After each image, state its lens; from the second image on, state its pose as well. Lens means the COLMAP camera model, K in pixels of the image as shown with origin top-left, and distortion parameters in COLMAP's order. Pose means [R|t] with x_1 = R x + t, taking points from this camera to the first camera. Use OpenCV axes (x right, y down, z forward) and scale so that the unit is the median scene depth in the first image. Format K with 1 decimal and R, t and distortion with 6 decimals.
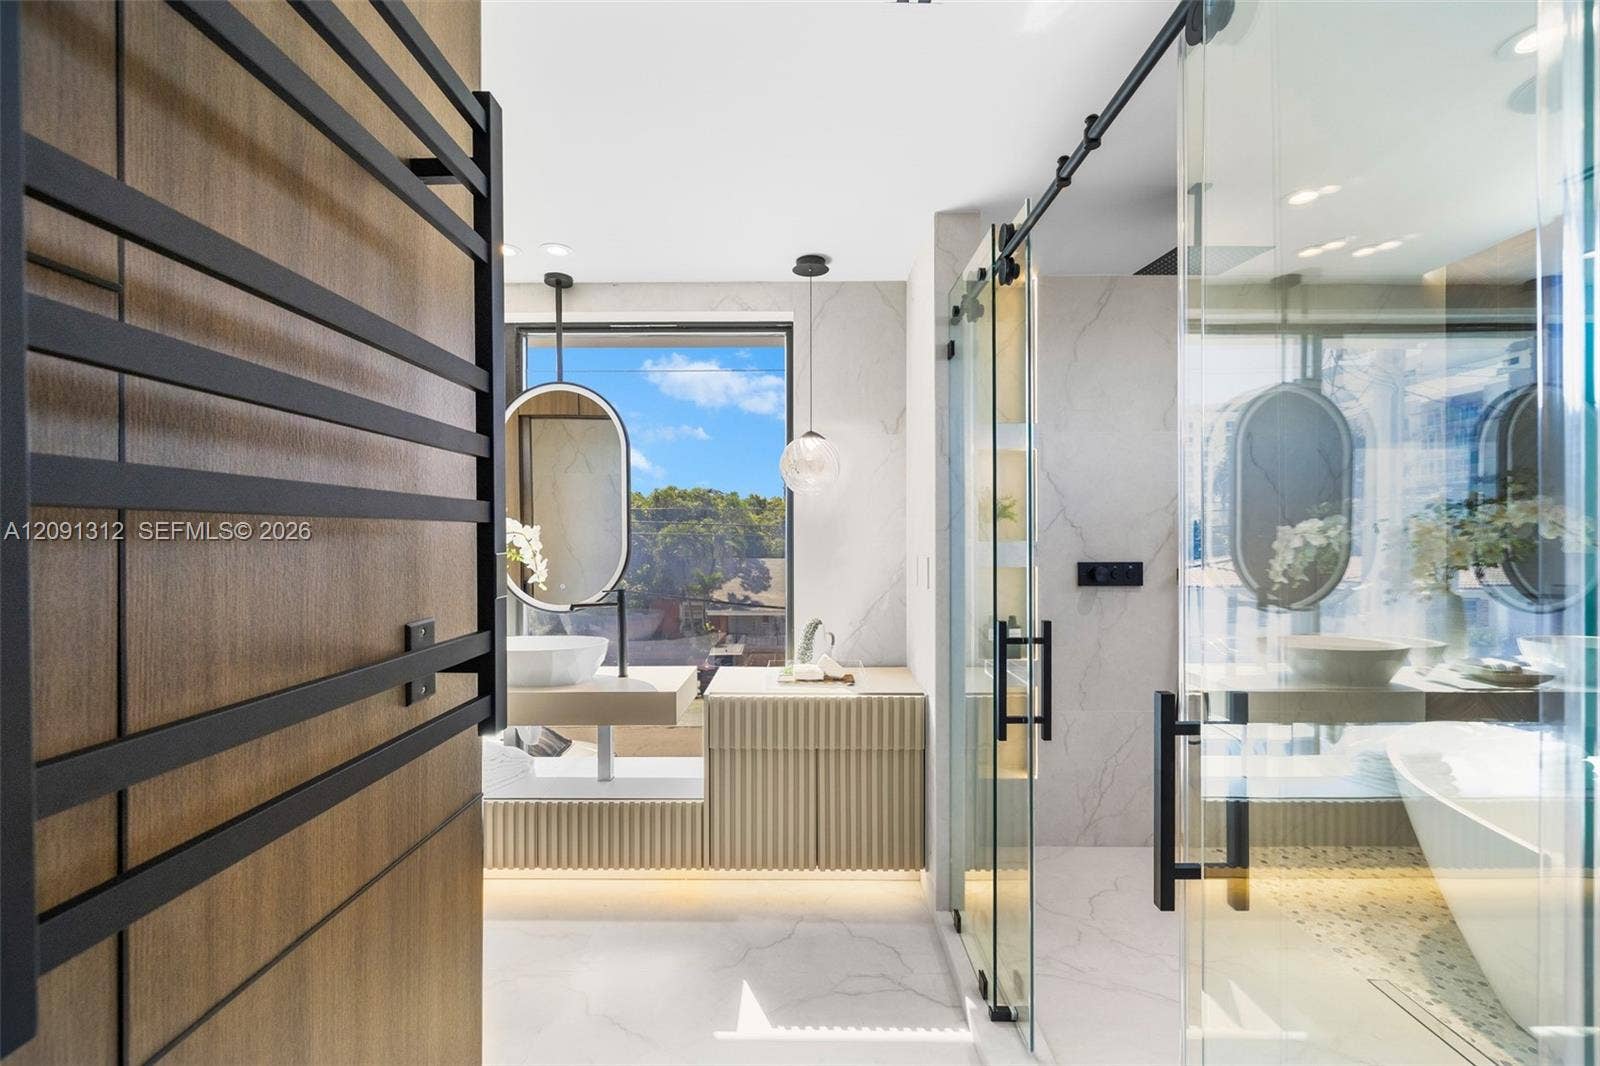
lens RADIAL K [[671.5, 0, 804.3], [0, 671.5, 538.1], [0, 0, 1]] dist [-0.006412, -0.000449]
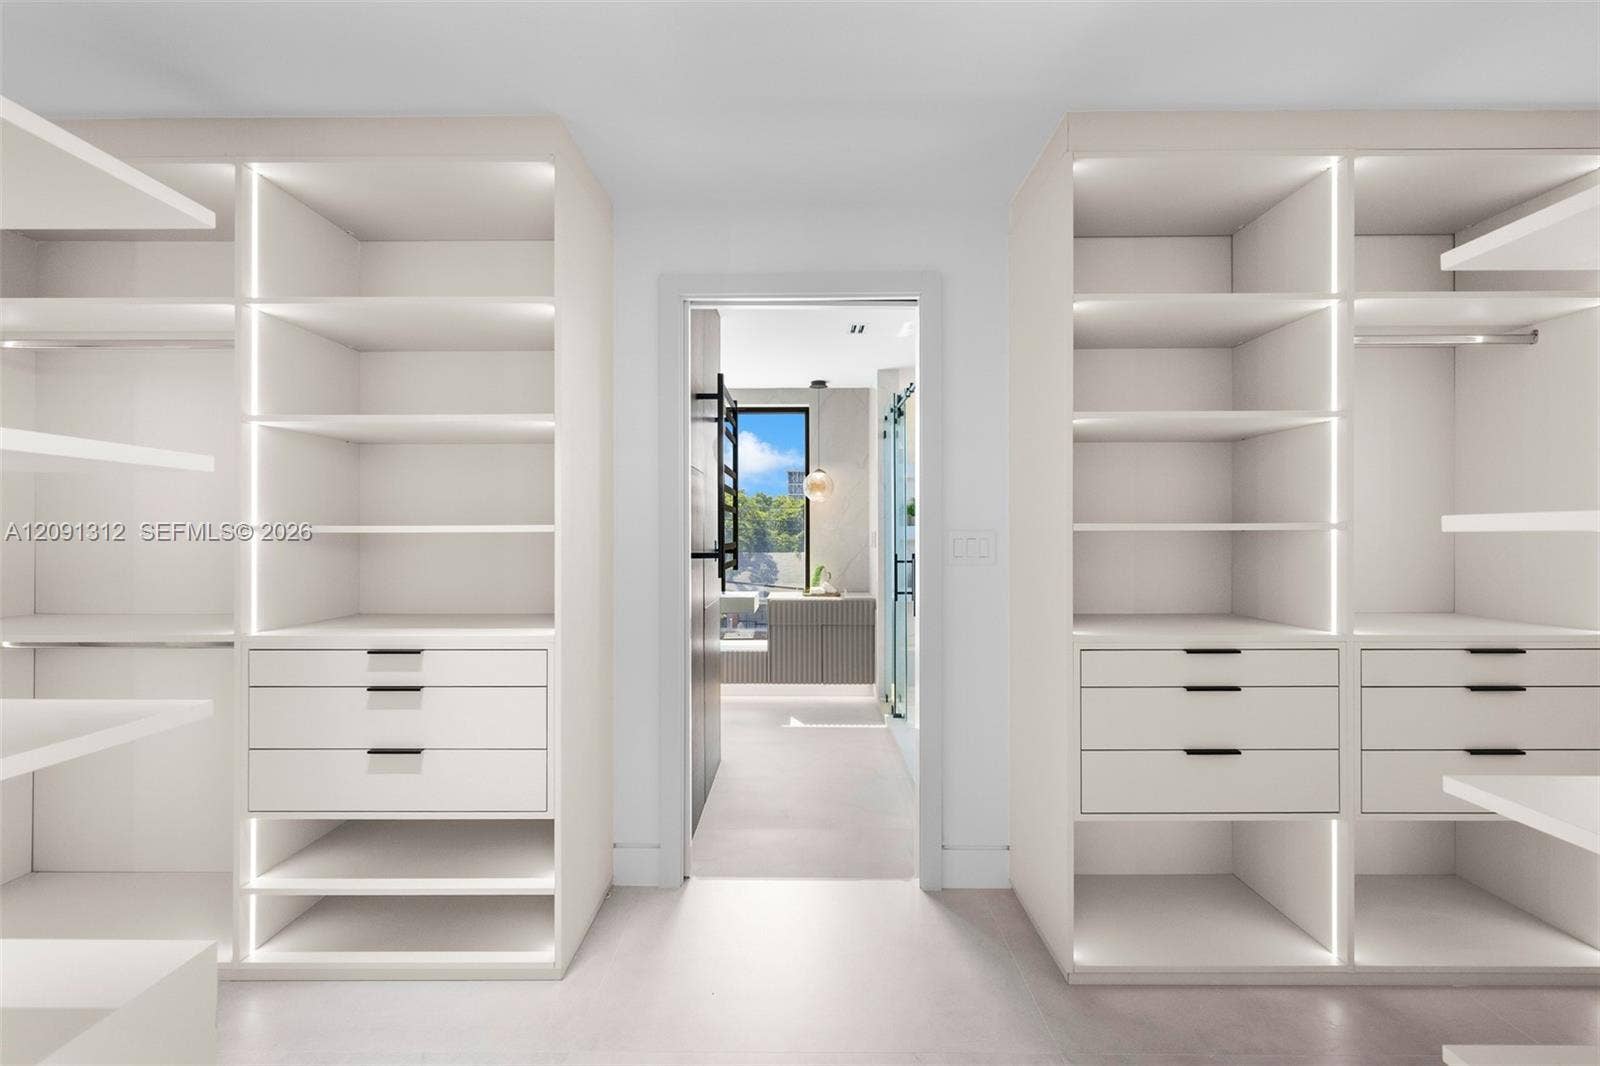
lens RADIAL K [[671.5, 0, 800.3], [0, 671.5, 531.6], [0, 0, 1]] dist [-0.006412, -0.000449]
pose [[0.999897, -0.001376, -0.014284, -0.023923], [0.001325, 0.999993, -0.003578, 0.046877], [0.014289, 0.003559, 0.999892, -1.462256]]
